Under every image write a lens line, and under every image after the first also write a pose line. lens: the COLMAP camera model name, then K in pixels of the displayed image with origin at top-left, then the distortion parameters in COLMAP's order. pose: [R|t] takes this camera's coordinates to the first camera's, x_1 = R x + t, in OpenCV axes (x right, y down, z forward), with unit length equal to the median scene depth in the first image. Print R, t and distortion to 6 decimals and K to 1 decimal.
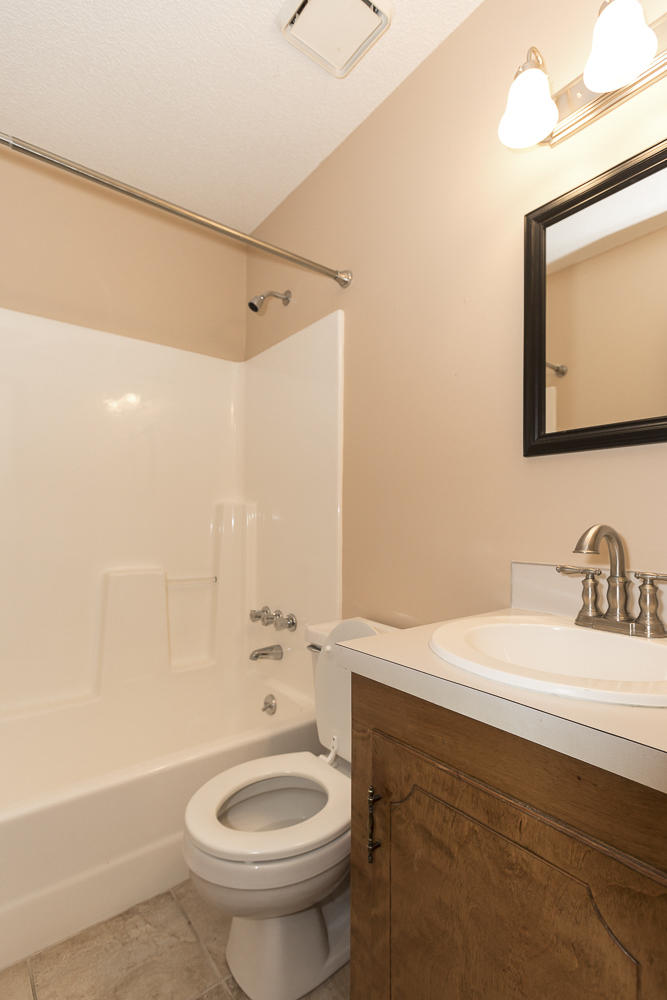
lens RADIAL K [[440.0, 0, 333.1], [0, 440.0, 525.5], [0, 0, 1]] dist [-0.003972, -0.000207]
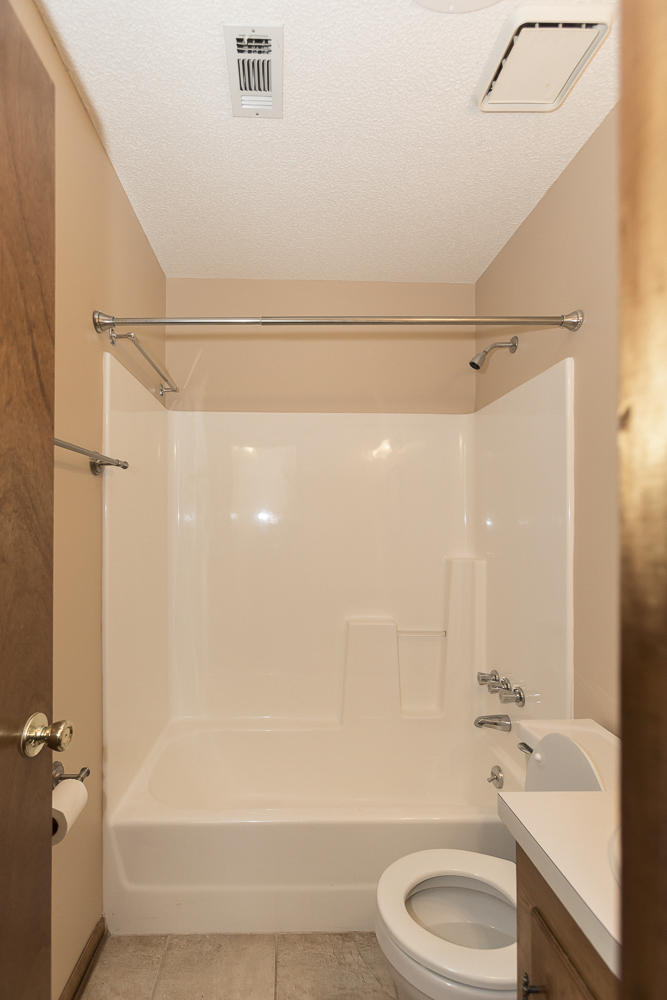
lens RADIAL K [[466.3, 0, 344.1], [0, 466.3, 499.5], [0, 0, 1]] dist [-0.014361, 0.010153]
pose [[0.815487, 0.000824, -0.578775, 0.178074], [0.001016, 0.999995, 0.002855, -0.206695], [0.578775, -0.002916, 0.815482, -0.002810]]
